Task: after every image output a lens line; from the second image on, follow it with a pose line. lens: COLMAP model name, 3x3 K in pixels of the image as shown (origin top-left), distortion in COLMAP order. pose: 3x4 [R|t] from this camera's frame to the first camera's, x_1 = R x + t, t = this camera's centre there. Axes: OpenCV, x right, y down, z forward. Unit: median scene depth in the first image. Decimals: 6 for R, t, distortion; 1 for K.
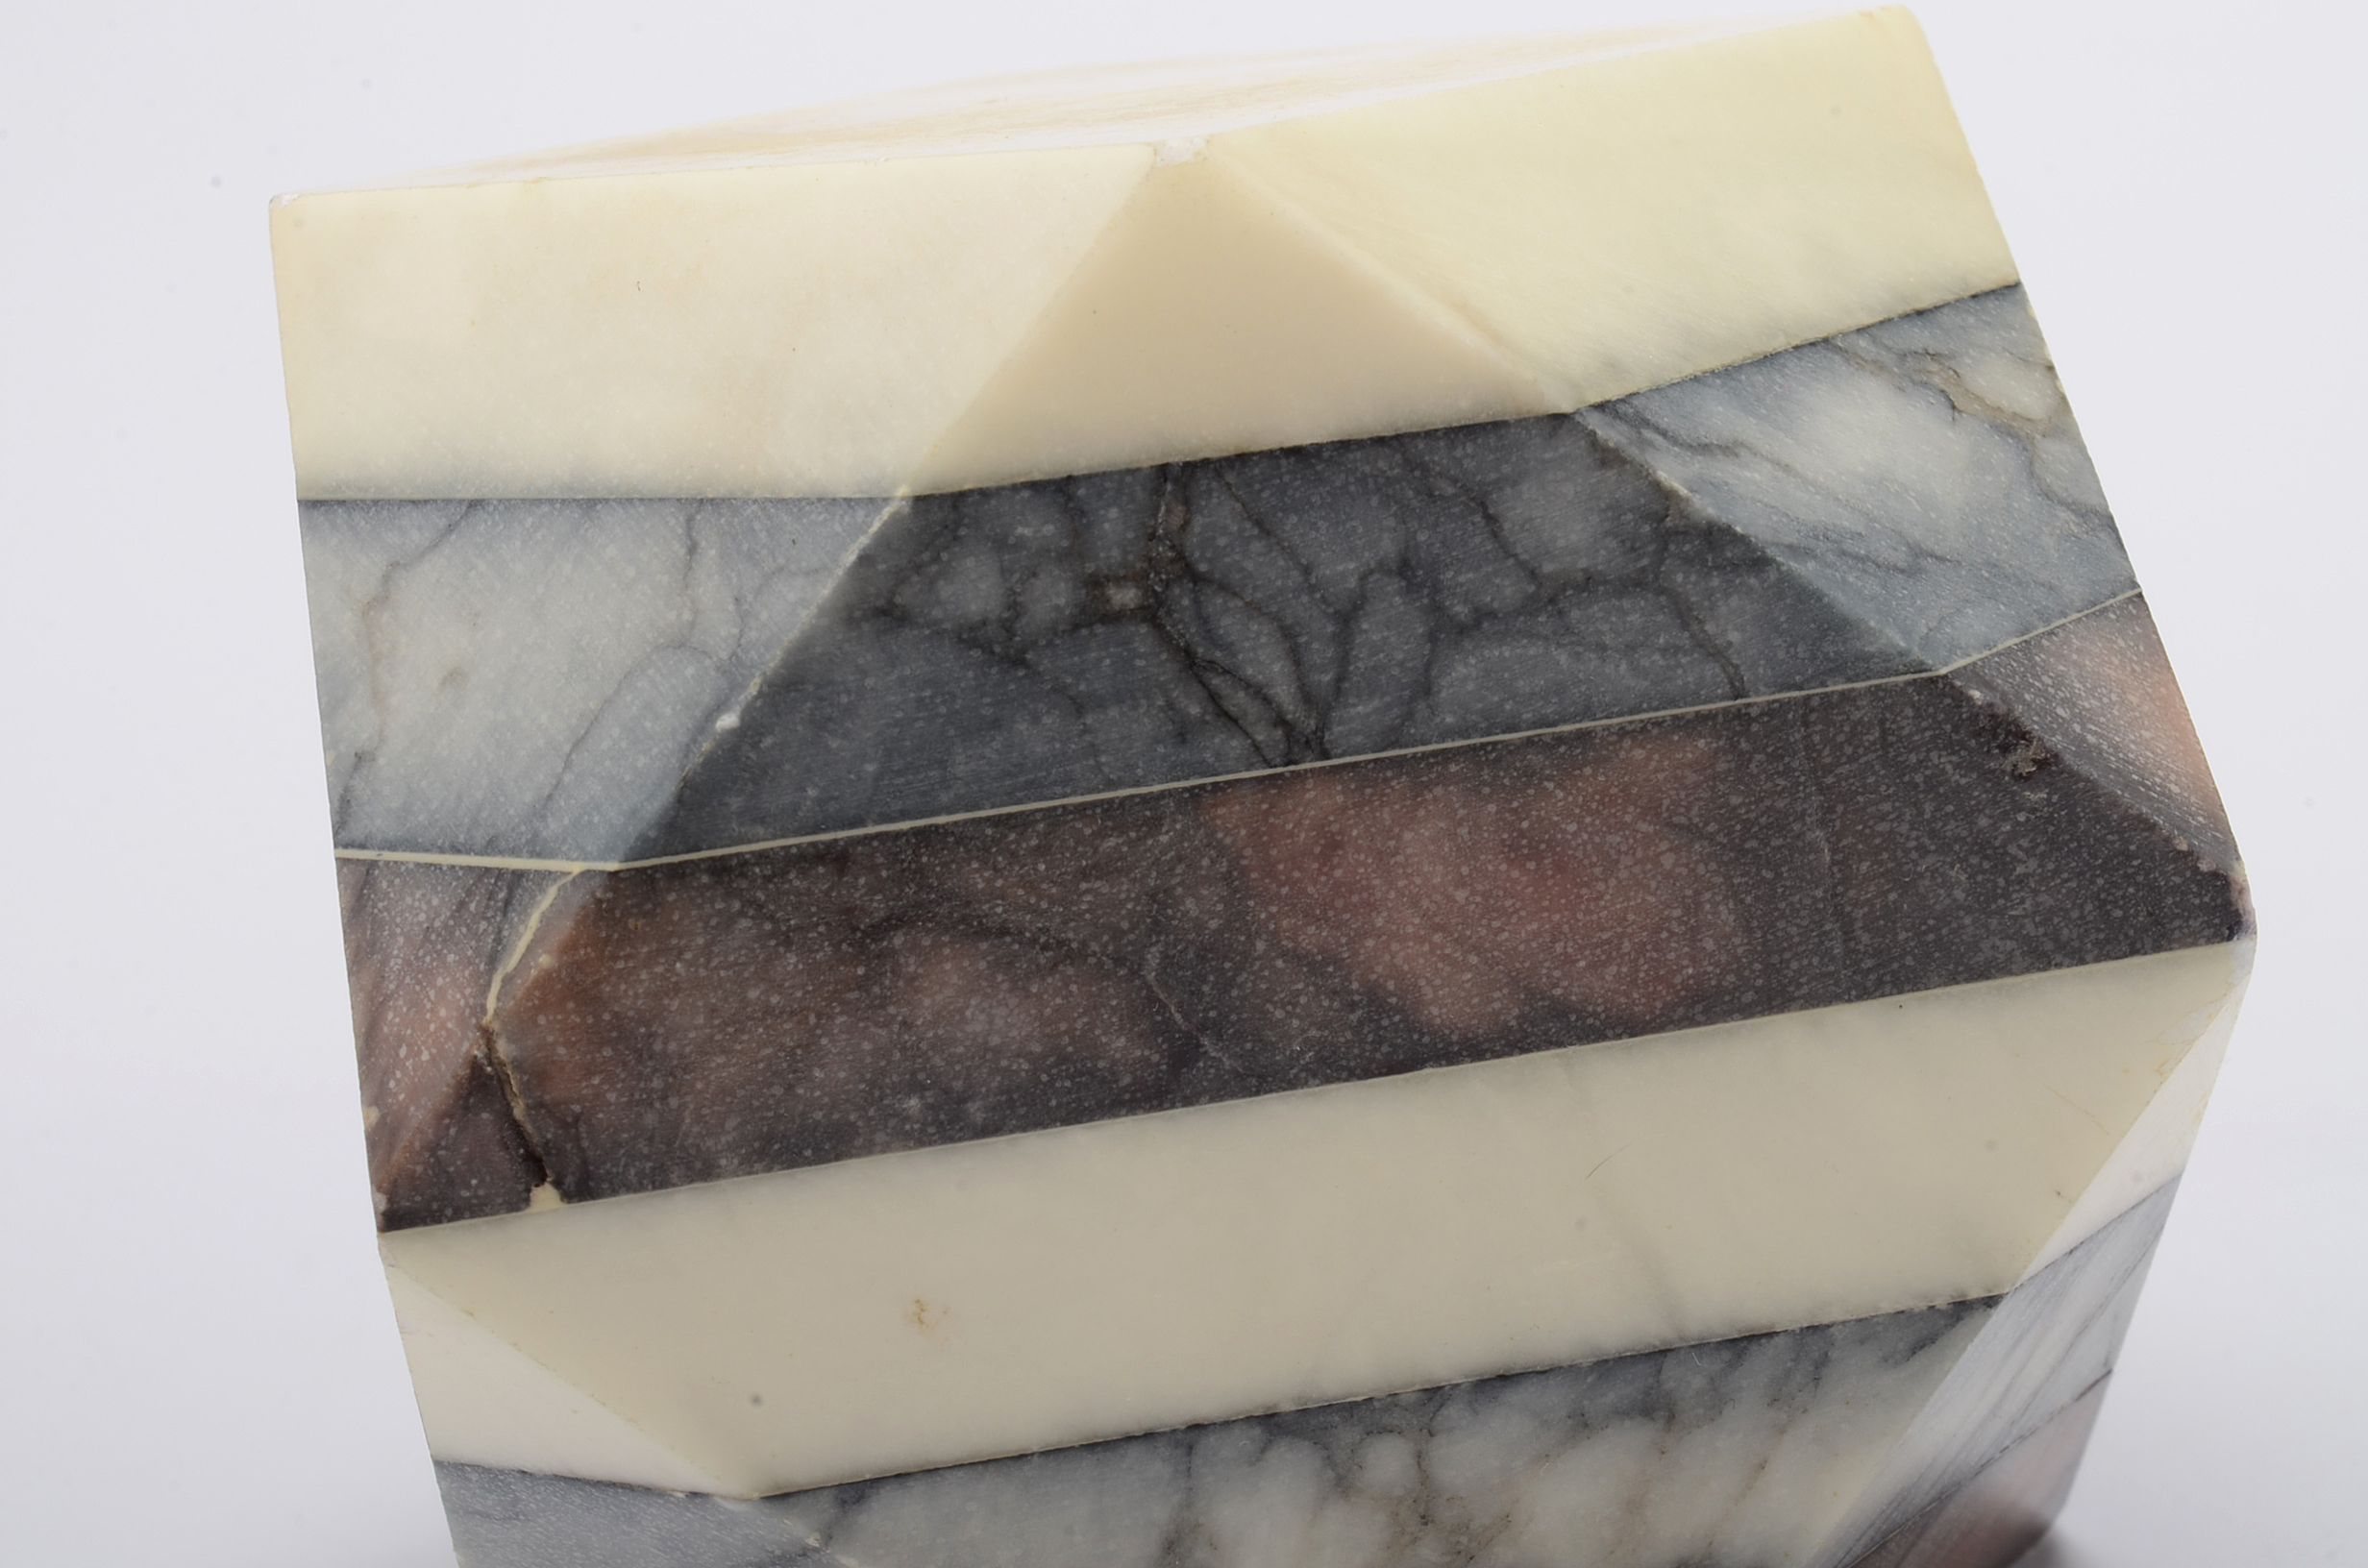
lens RADIAL K [[5539.2, 0, 1275.0], [0, 5539.2, 783.1], [0, 0, 1]] dist [-0.059945, -0.294715]
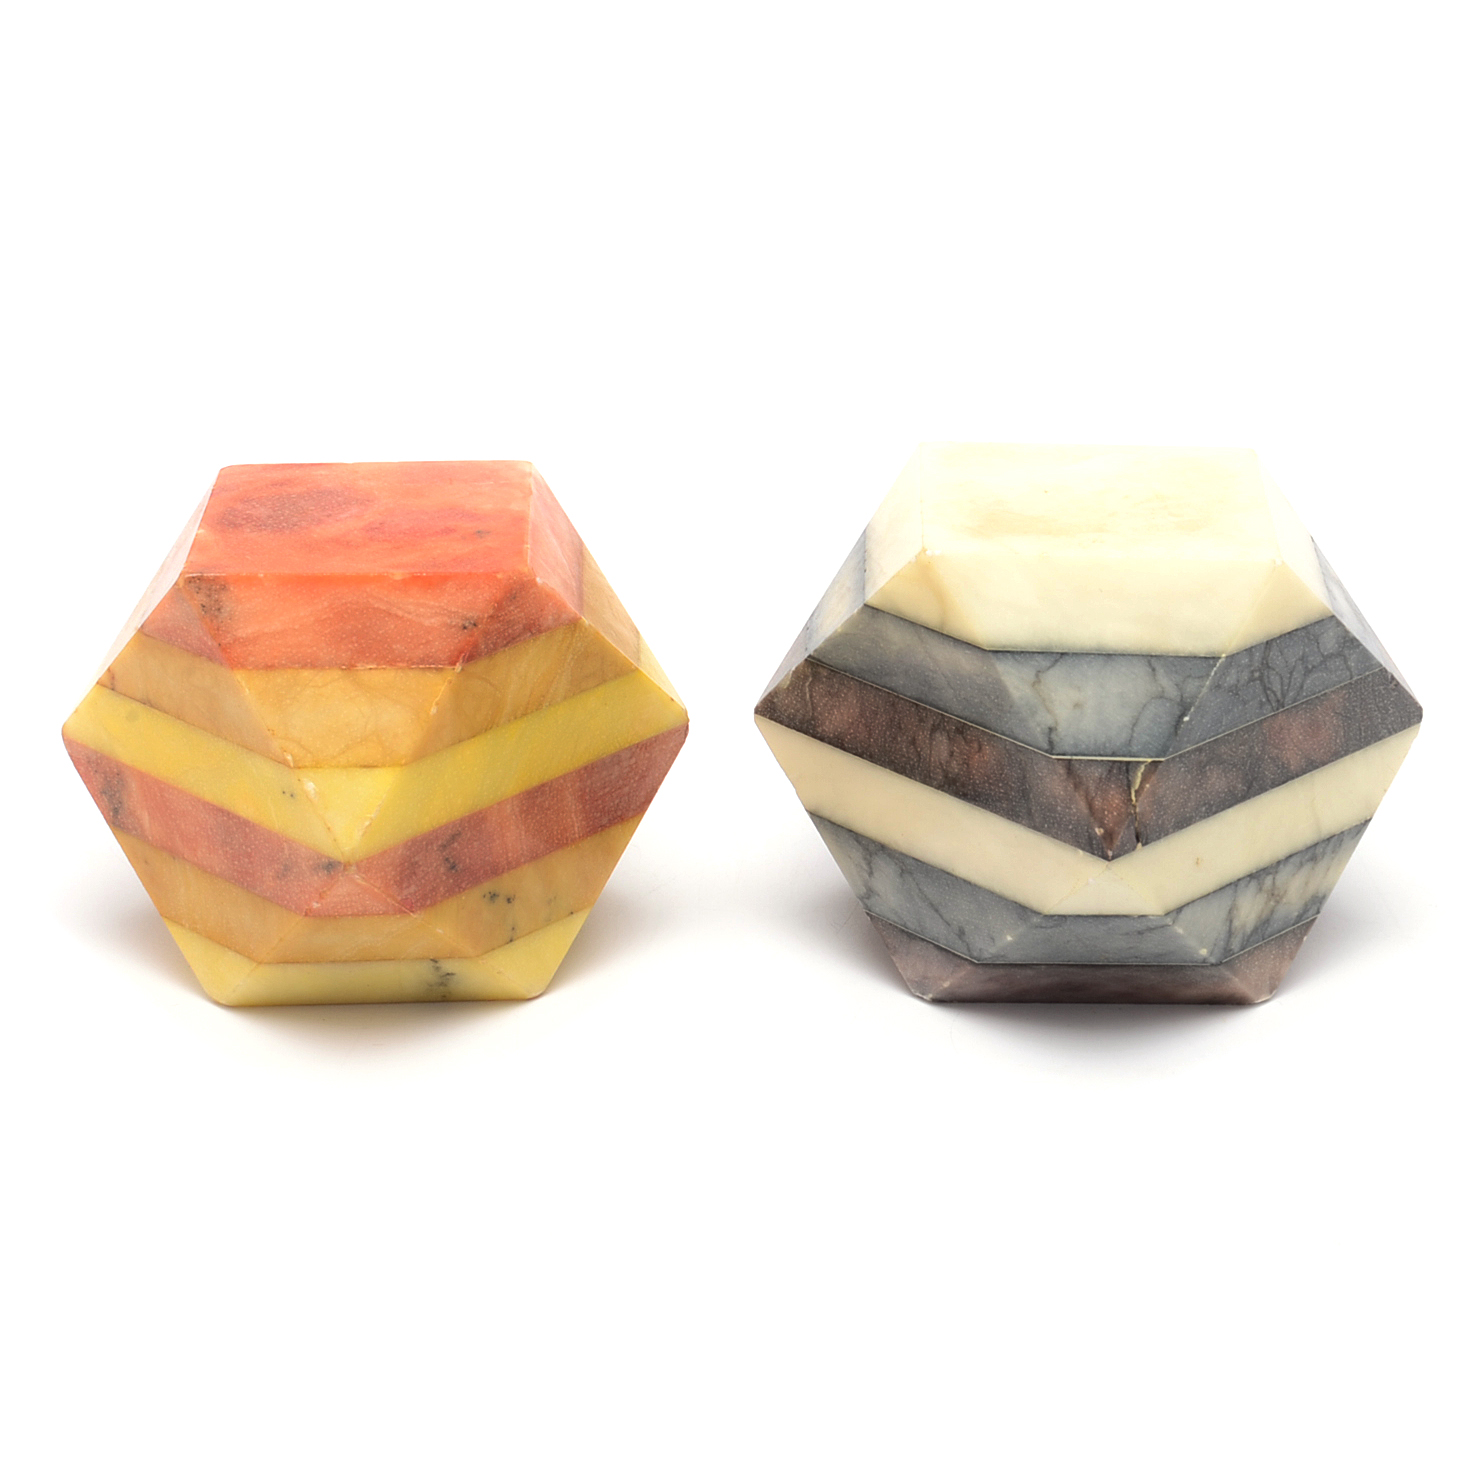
lens RADIAL K [[3477.8, 0, 738.0], [0, 3477.8, 738.5], [0, 0, 1]] dist [-0.018767, 0.034575]
pose [[0.824168, -0.111853, 0.555190, -1.649468], [0.012373, 0.983625, 0.179801, -0.423280], [-0.566210, -0.141317, 0.812056, -0.756328]]
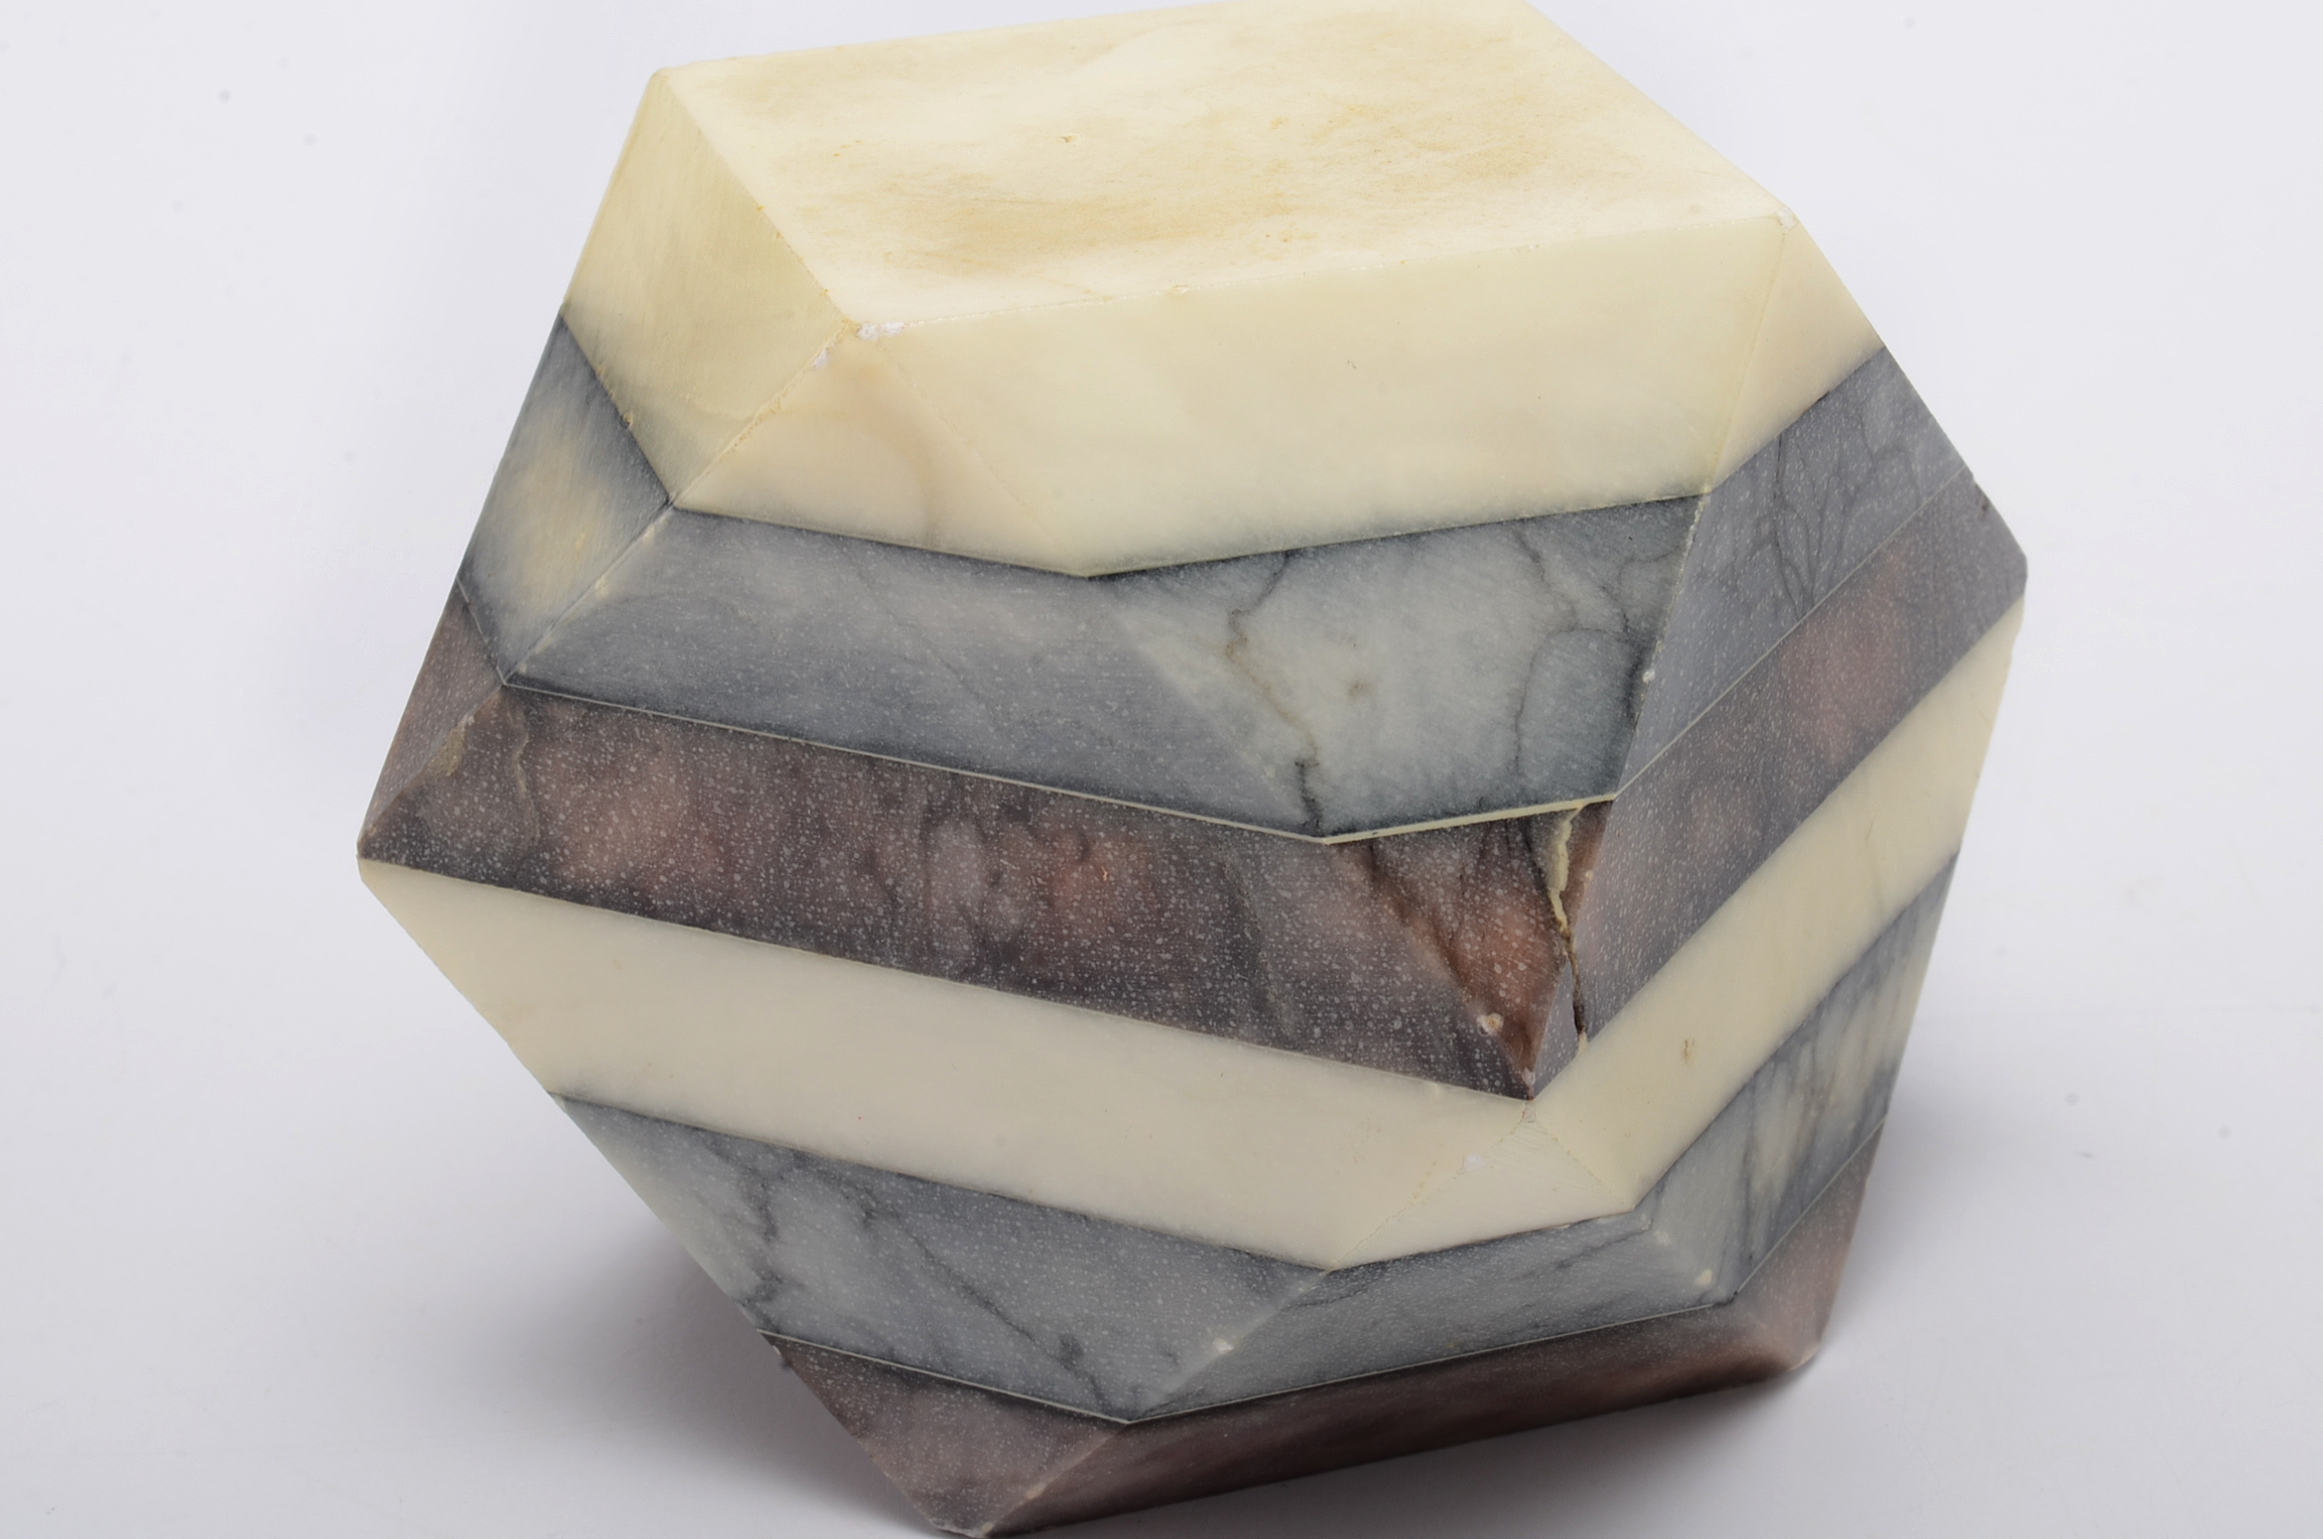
lens RADIAL K [[5434.7, 0, 1250.8], [0, 5434.7, 768.7], [0, 0, 1]] dist [-0.059945, -0.294715]
pose [[0.598449, -0.240105, 0.764336, -1.183180], [0.122201, 0.970228, 0.209104, -0.280335], [-0.791787, -0.031736, 0.609973, 0.239873]]
